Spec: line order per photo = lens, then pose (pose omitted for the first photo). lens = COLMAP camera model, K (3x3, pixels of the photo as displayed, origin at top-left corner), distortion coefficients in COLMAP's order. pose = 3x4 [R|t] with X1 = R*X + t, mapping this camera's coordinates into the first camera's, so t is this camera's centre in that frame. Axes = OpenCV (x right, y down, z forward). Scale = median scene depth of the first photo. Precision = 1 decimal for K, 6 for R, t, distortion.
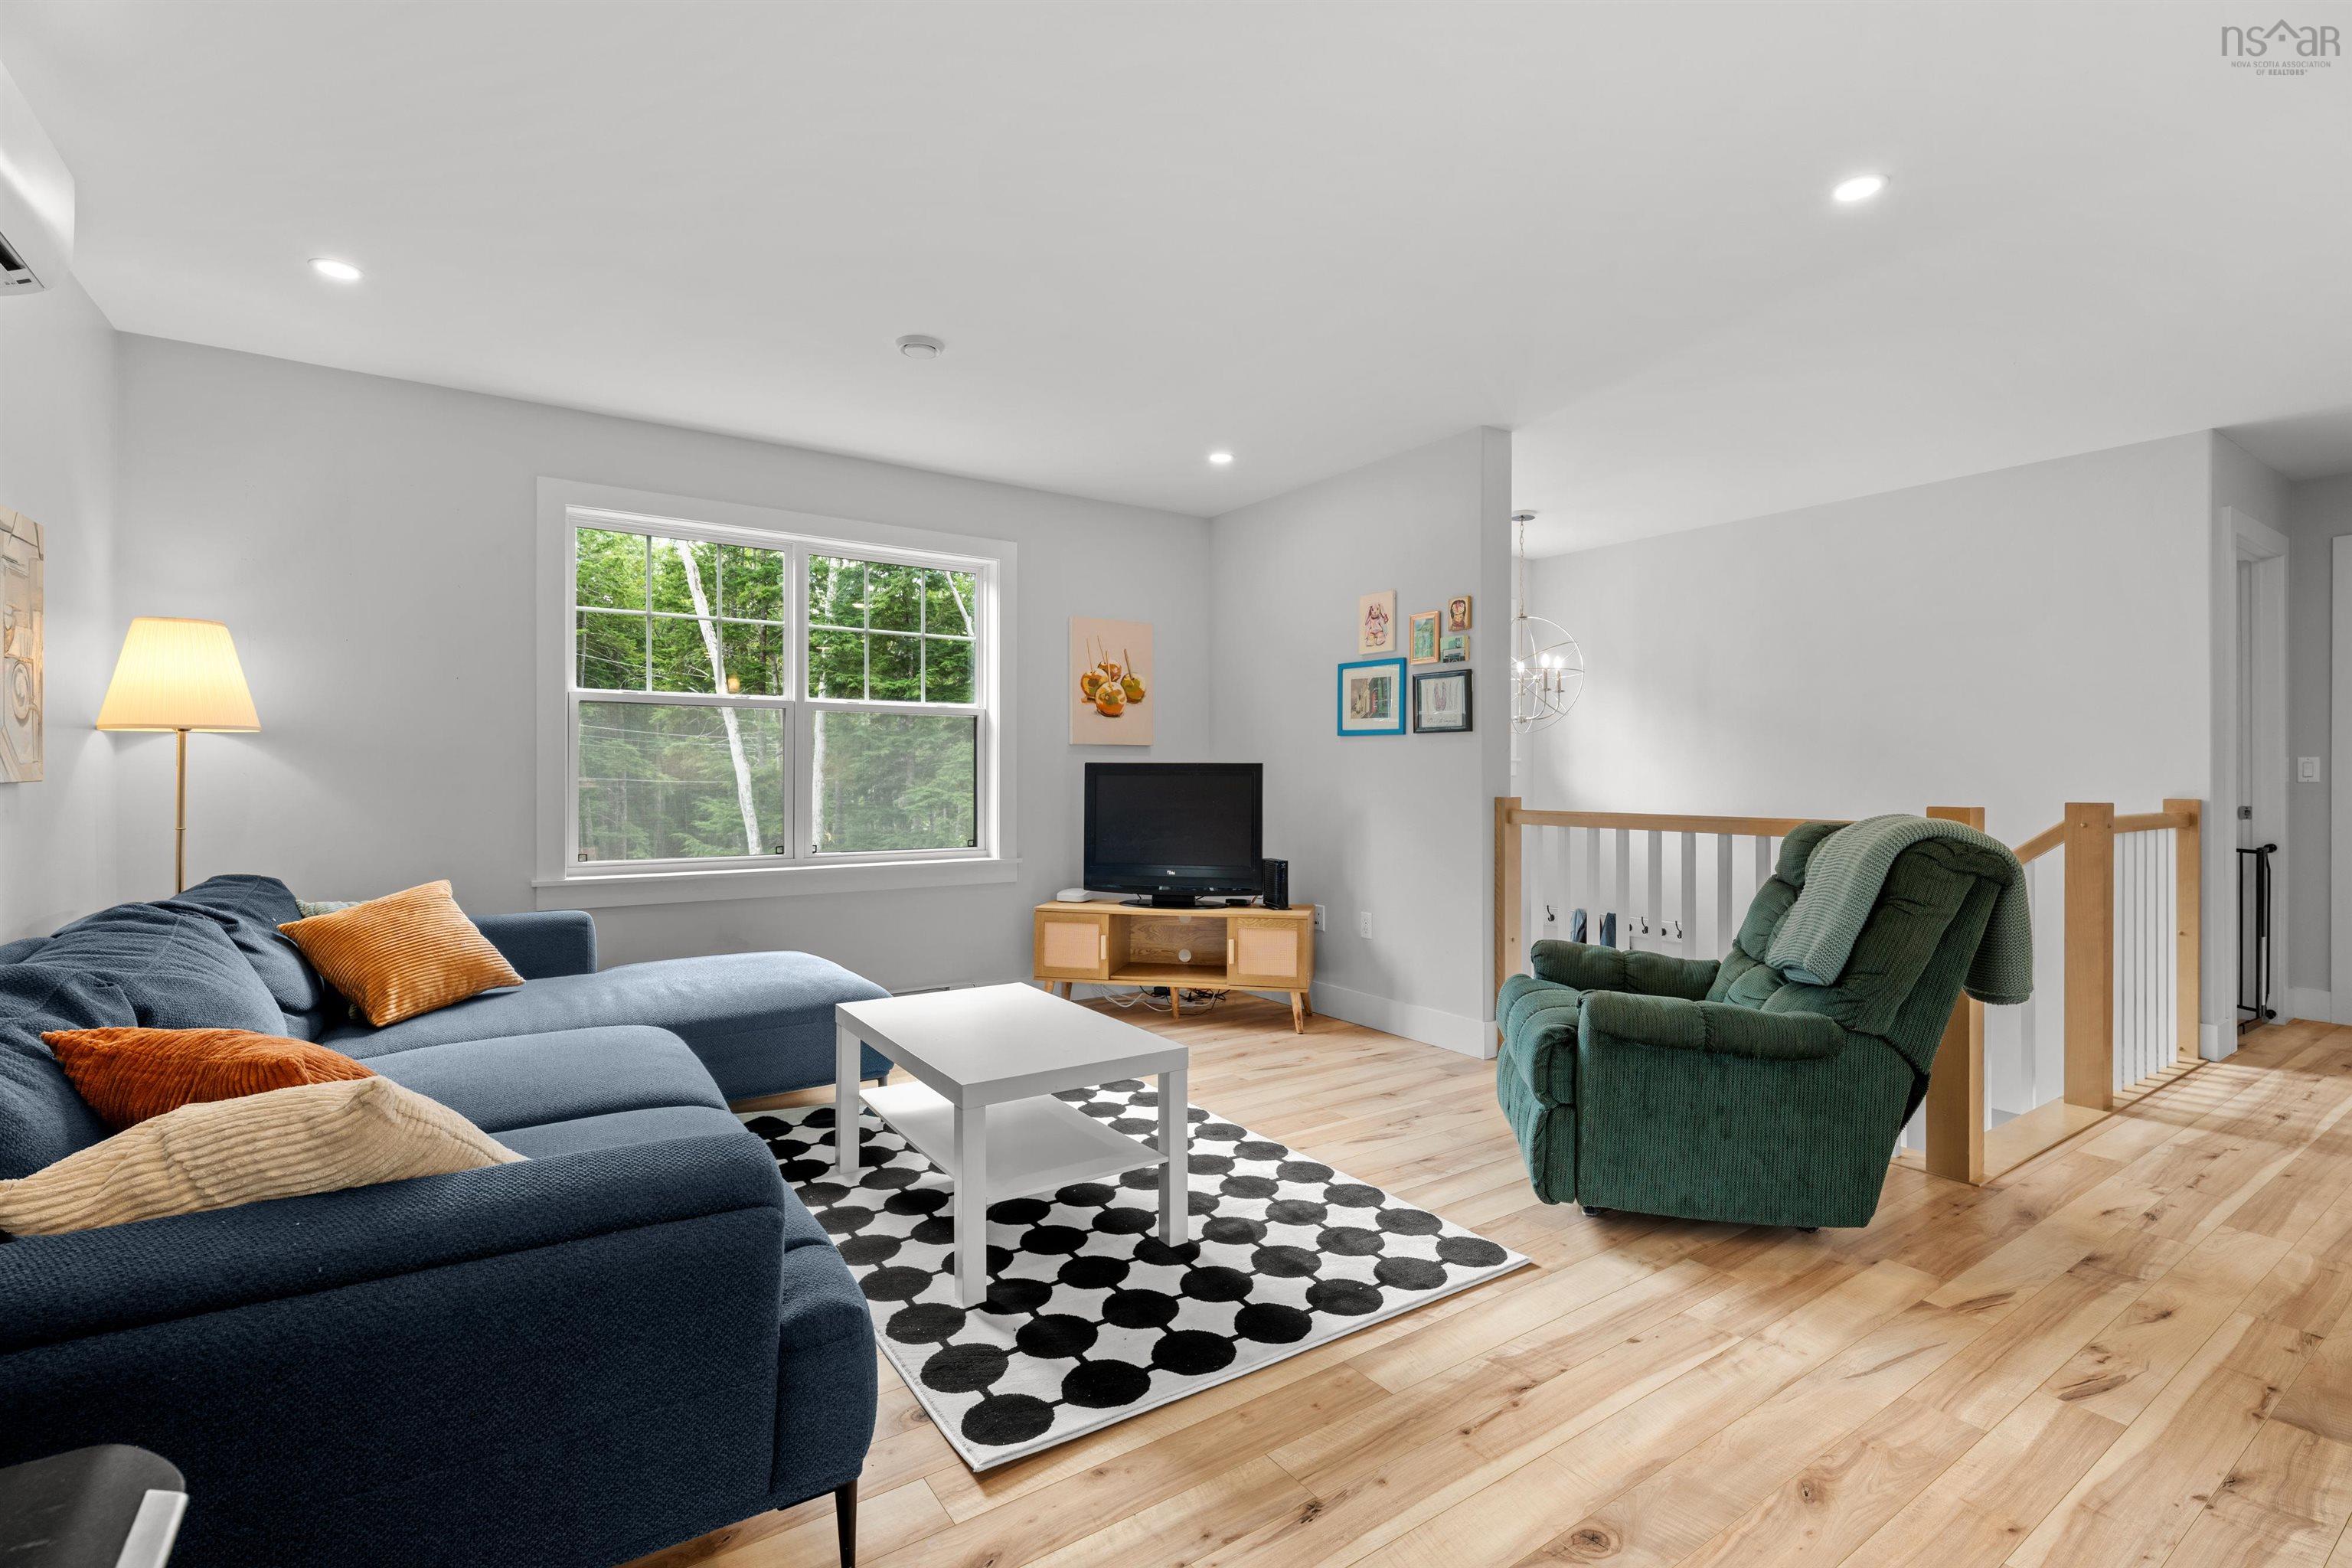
lens RADIAL K [[1058.9, 0, 1181.8], [0, 1058.9, 771.7], [0, 0, 1]] dist [0.001450, -0.000040]
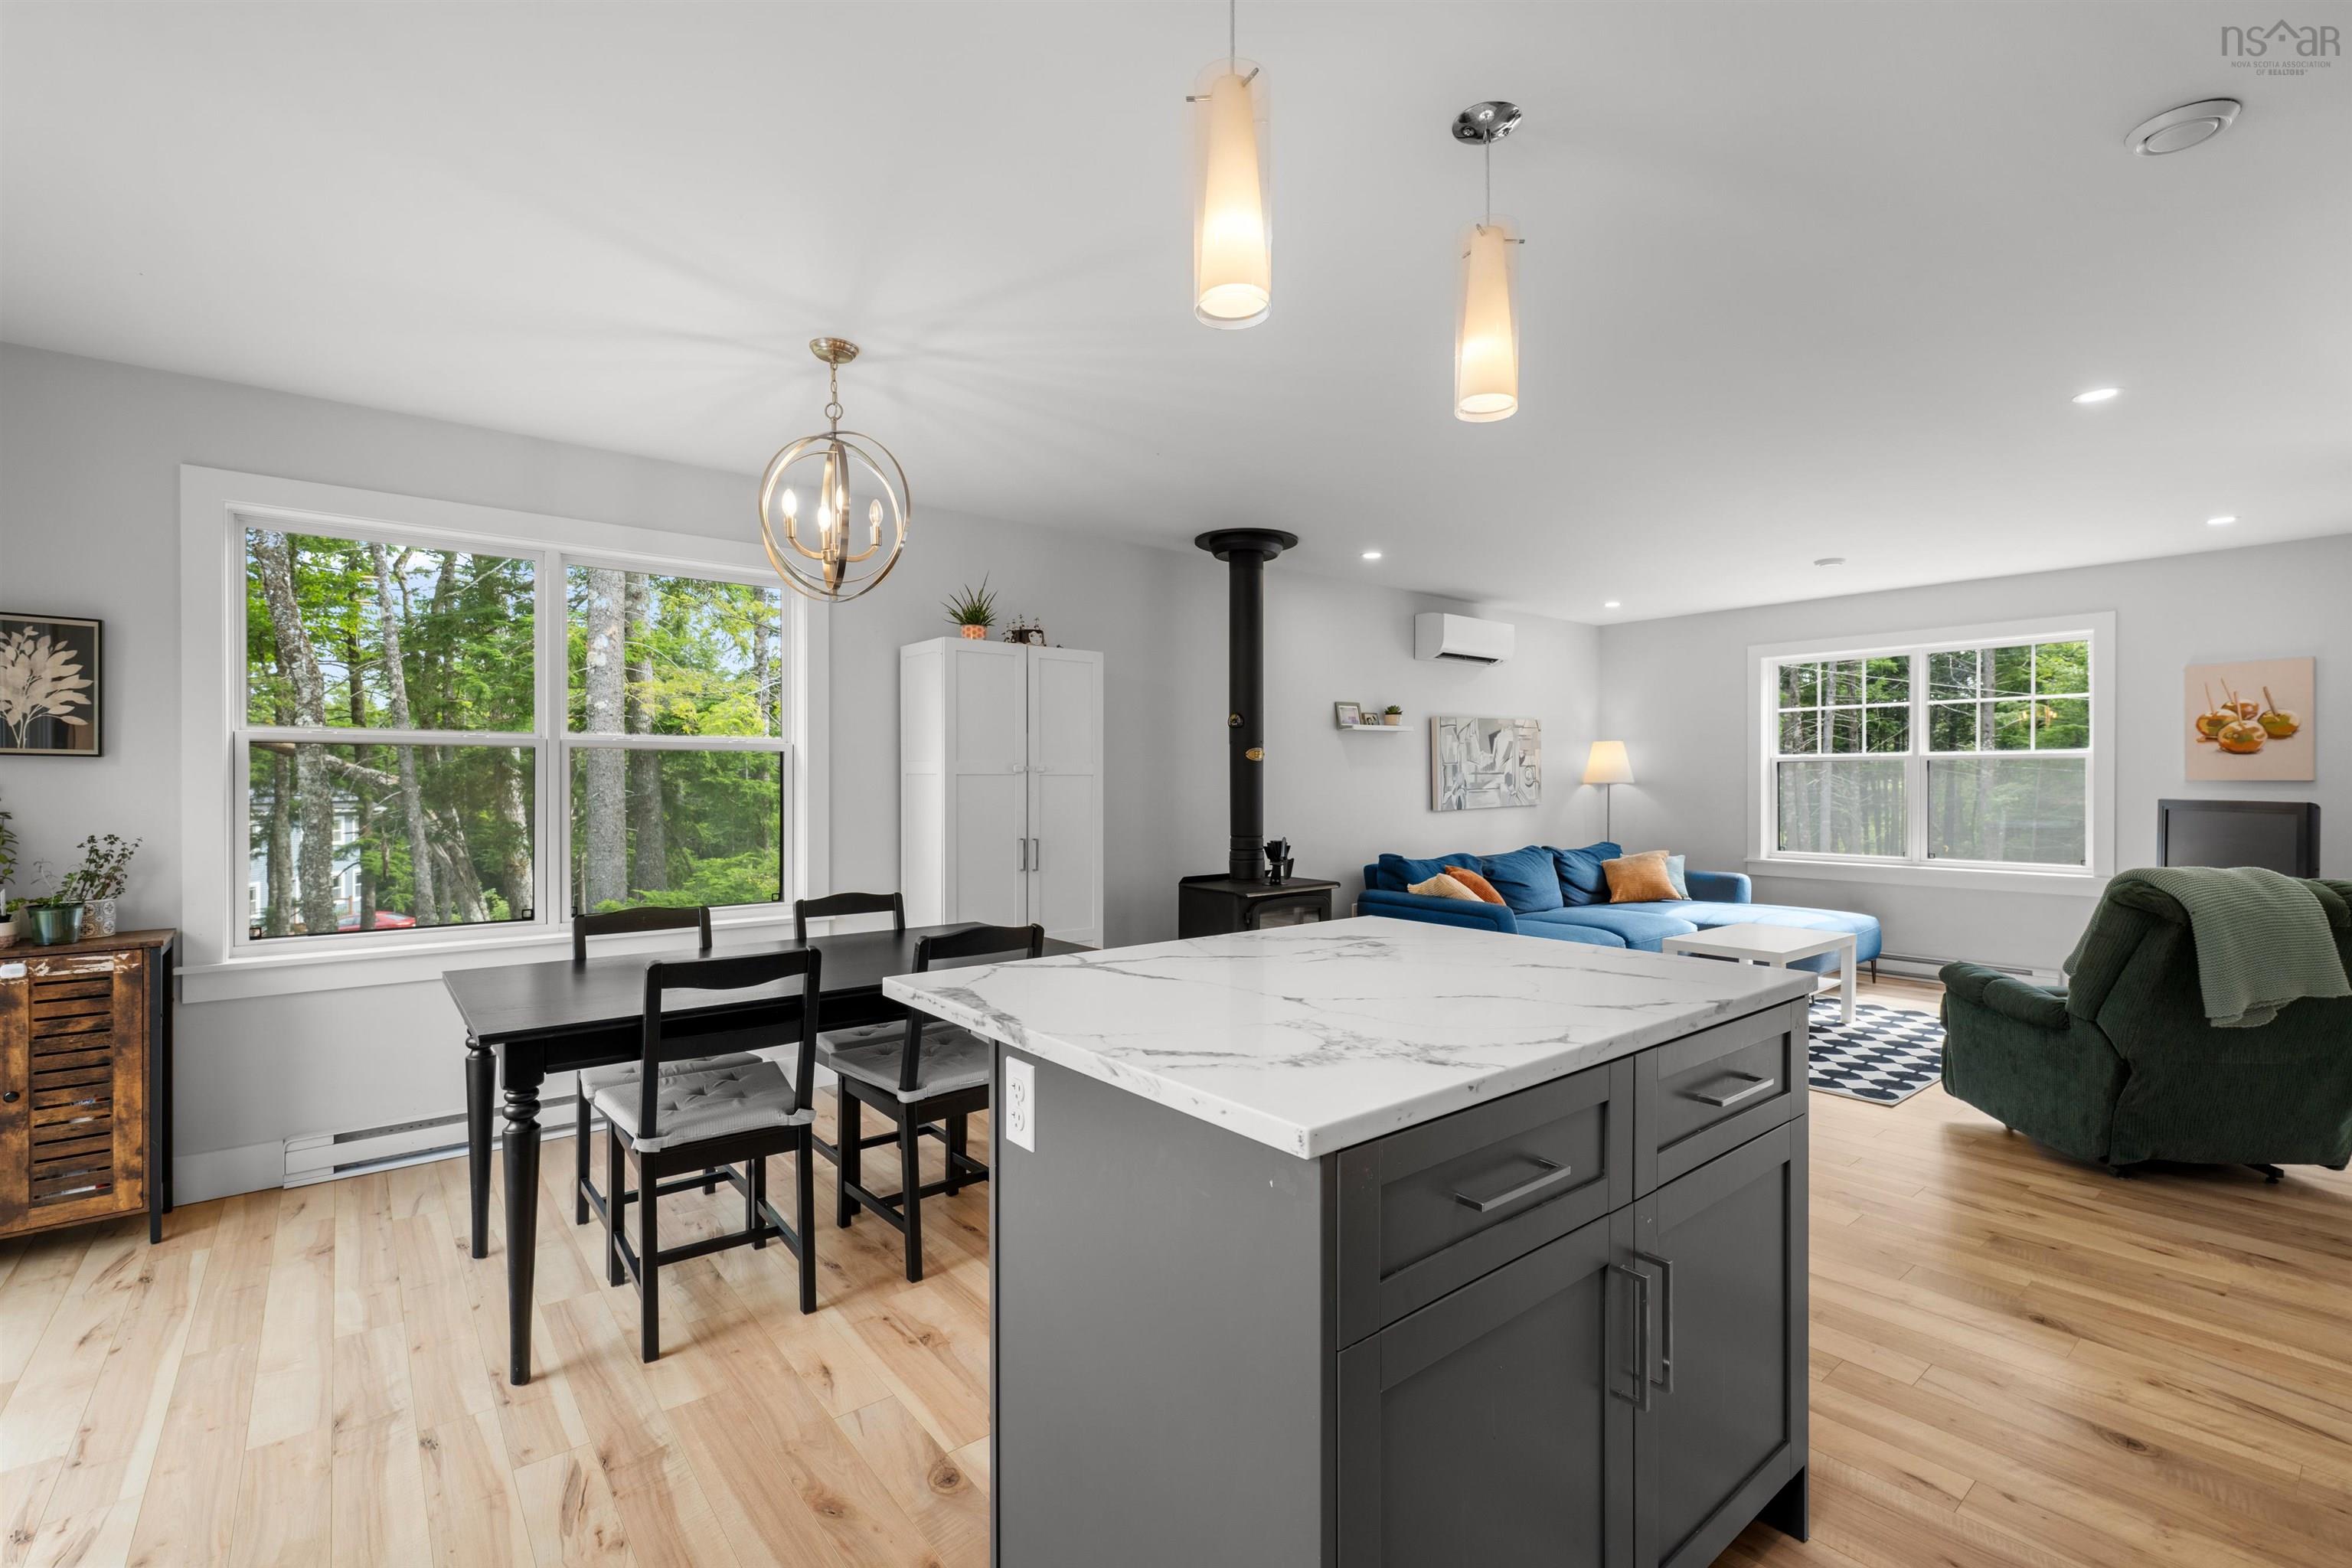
lens RADIAL K [[1045.9, 0, 1182.1], [0, 1045.9, 784.0], [0, 0, 1]] dist [-0.001292, 0.000542]
pose [[0.077129, 0.000064, -0.997021, 1.020561], [0.004591, 0.999989, 0.000419, -0.031781], [0.997011, -0.004610, 0.077128, -0.139555]]
